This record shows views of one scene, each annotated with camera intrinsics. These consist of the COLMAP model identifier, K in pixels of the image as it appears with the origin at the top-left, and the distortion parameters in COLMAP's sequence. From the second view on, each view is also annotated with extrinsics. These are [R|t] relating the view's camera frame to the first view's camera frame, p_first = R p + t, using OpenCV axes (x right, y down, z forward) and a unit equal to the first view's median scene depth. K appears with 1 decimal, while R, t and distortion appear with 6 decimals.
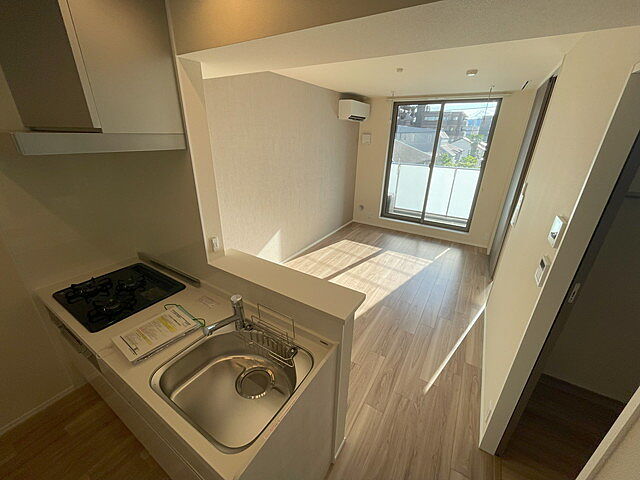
lens RADIAL K [[258.9, 0, 318.6], [0, 258.9, 239.0], [0, 0, 1]] dist [-0.002146, -0.000305]
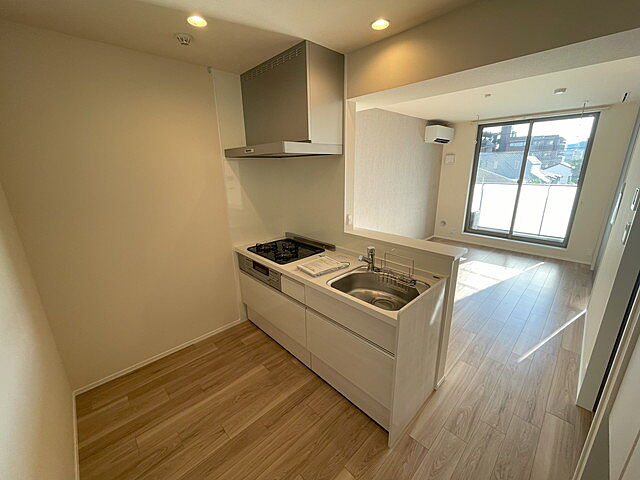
lens RADIAL K [[258.9, 0, 320.2], [0, 258.9, 238.9], [0, 0, 1]] dist [-0.002146, -0.000305]
pose [[0.968225, 0.031640, -0.248071, -0.081689], [-0.060016, 0.992373, -0.107674, 0.124186], [0.242772, 0.119141, 0.962739, -0.180495]]
